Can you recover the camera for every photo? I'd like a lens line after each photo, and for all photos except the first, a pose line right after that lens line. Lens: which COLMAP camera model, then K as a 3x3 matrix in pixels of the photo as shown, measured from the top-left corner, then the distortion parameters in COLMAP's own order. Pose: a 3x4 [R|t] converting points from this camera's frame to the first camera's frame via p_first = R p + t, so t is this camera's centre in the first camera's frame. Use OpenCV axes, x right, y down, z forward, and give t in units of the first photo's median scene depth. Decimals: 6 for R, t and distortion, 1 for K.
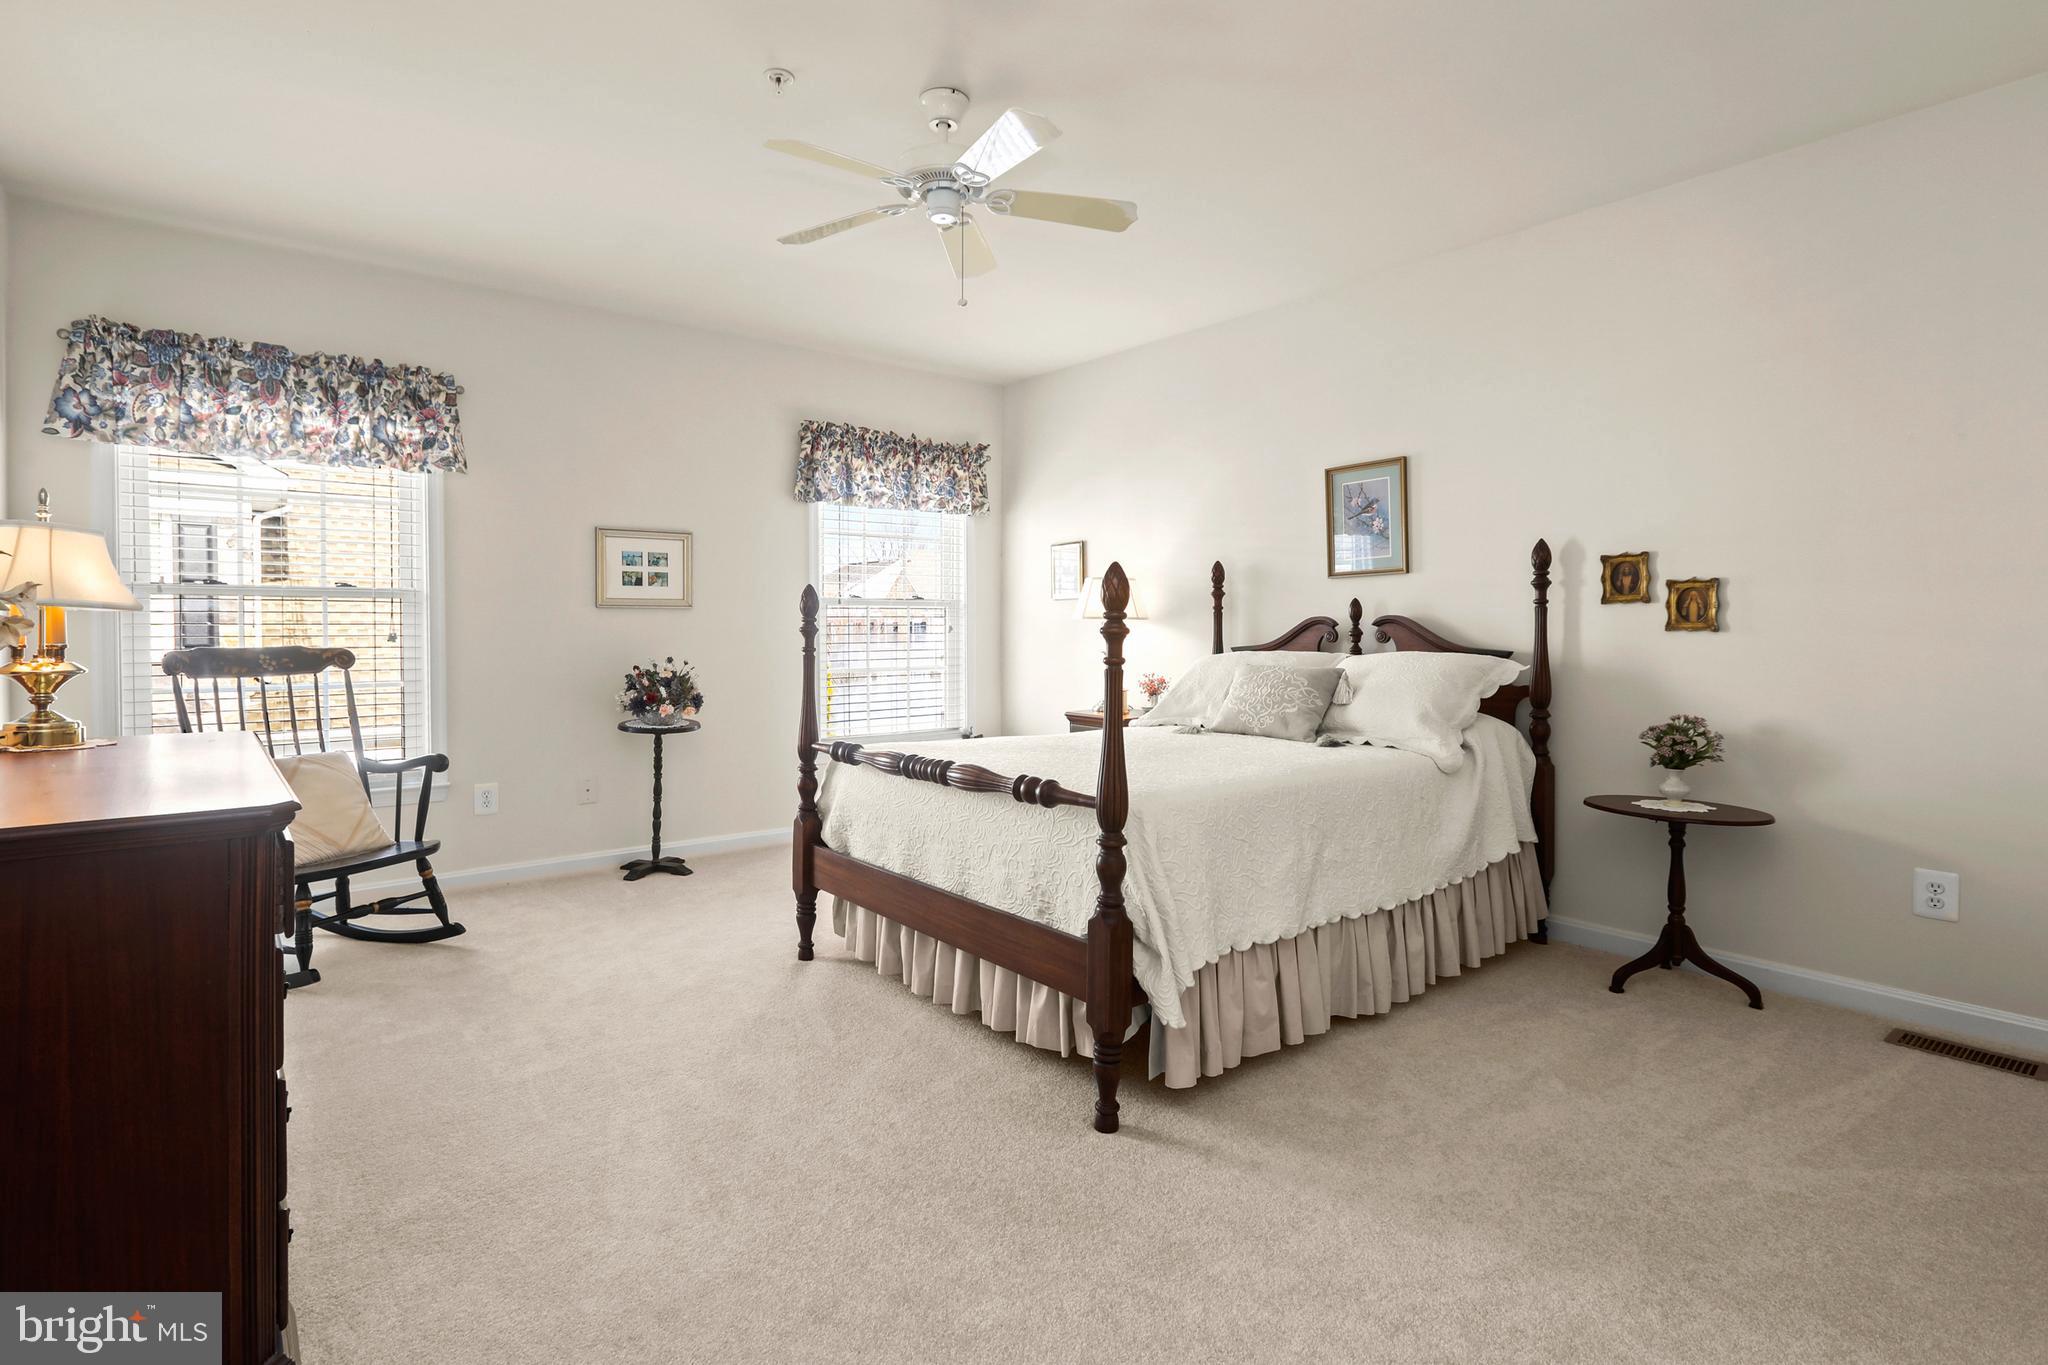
lens RADIAL K [[986.7, 0, 1091.4], [0, 986.7, 645.1], [0, 0, 1]] dist [-0.019661, 0.016460]
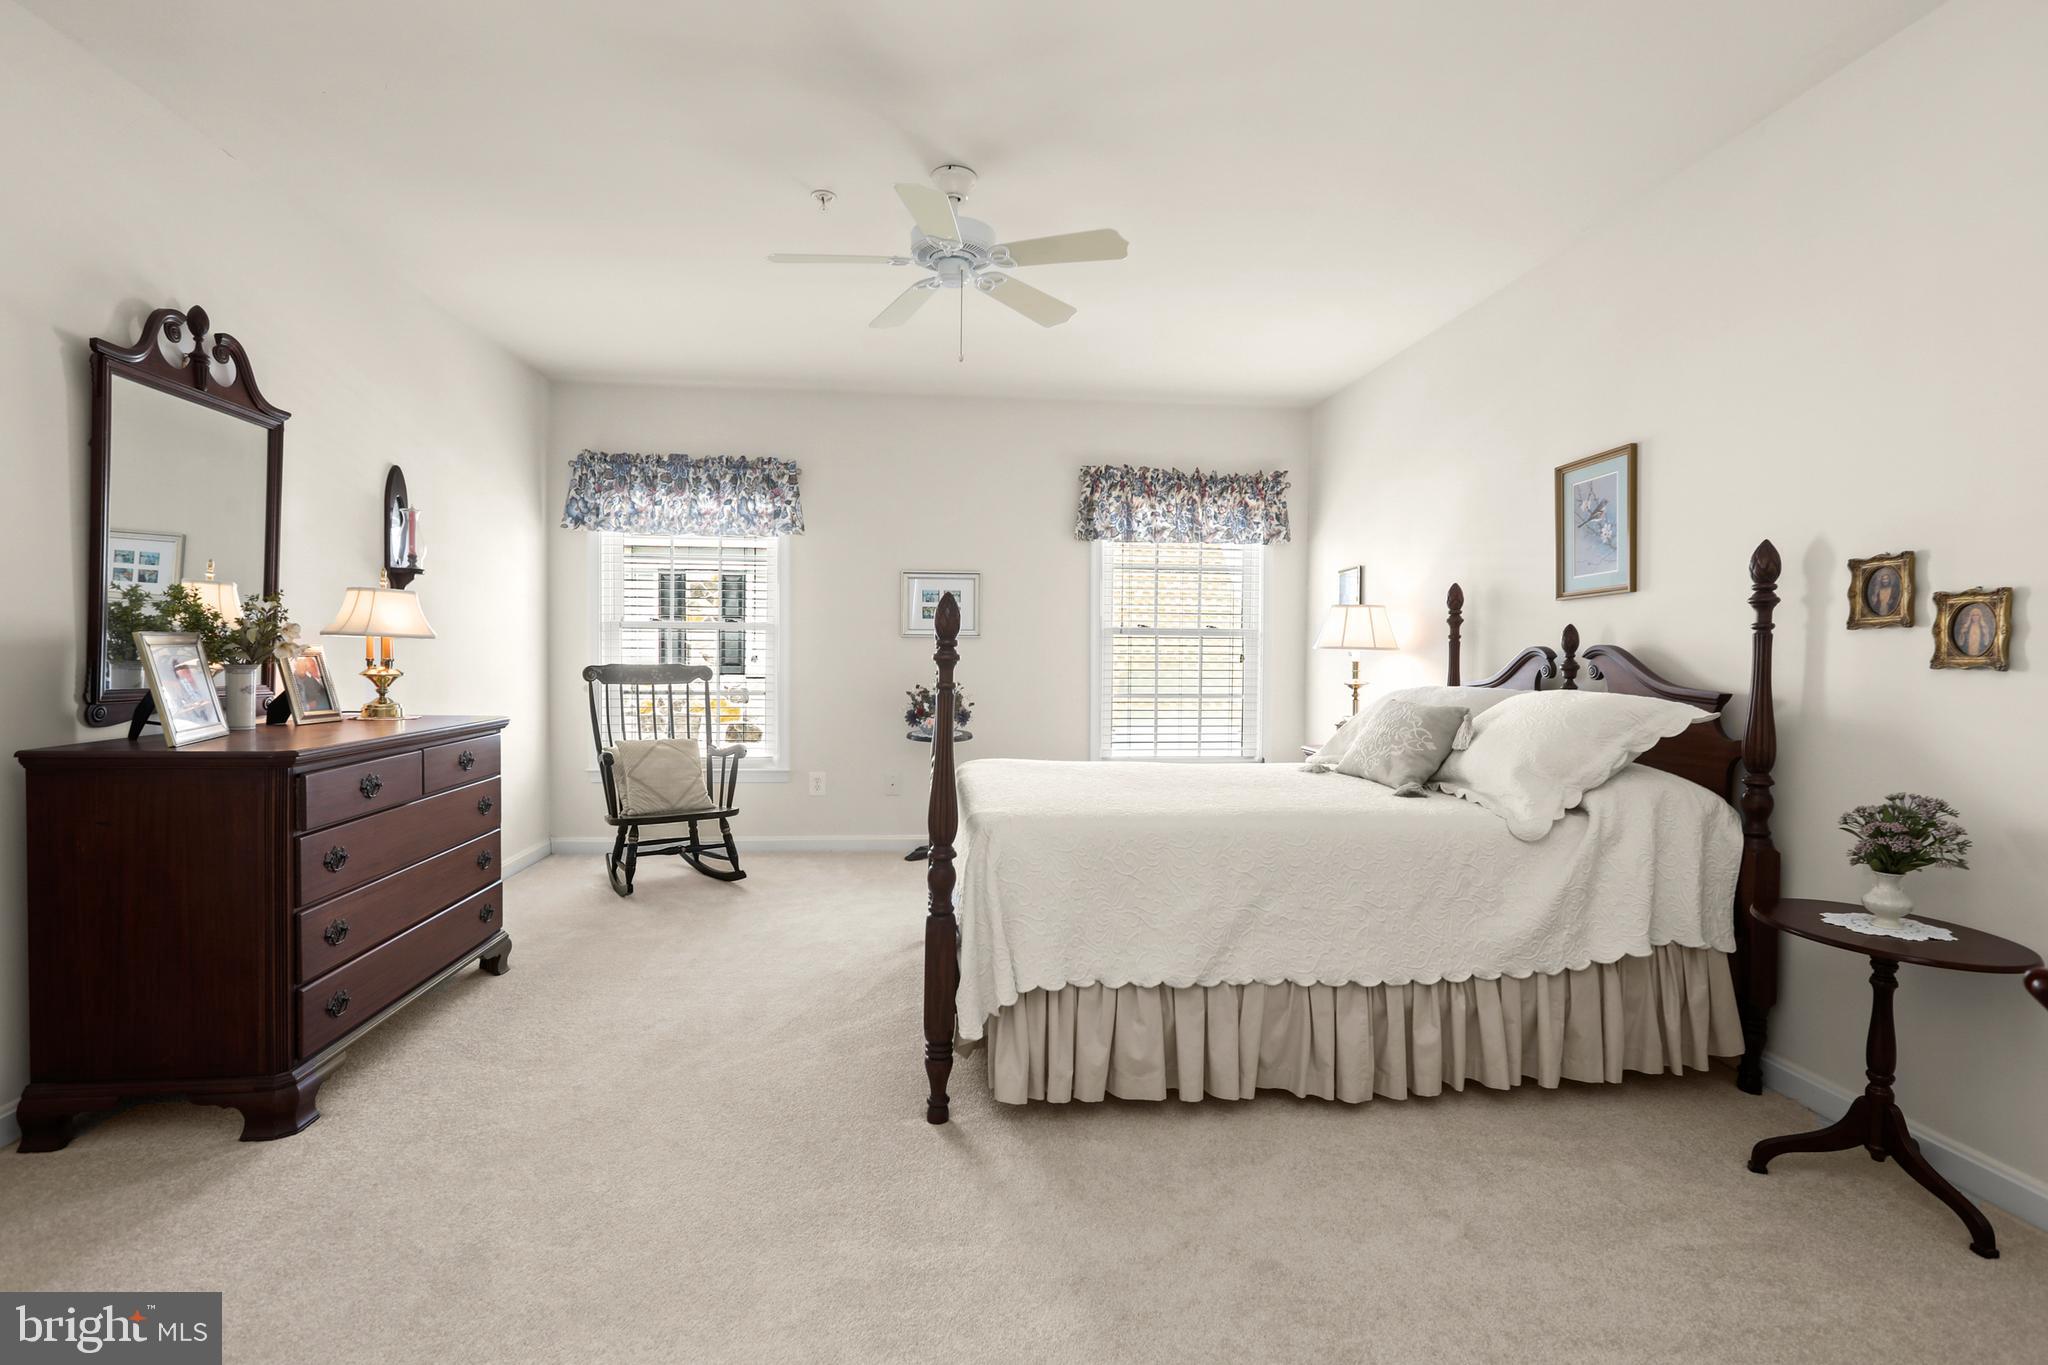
lens RADIAL K [[960.5, 0, 1027.6], [0, 960.5, 689.1], [0, 0, 1]] dist [-0.003852, 0.000840]
pose [[0.836895, 0.027981, -0.546648, 0.373593], [-0.019532, 0.999583, 0.021262, -0.002125], [0.547015, -0.007117, 0.837093, 0.100659]]
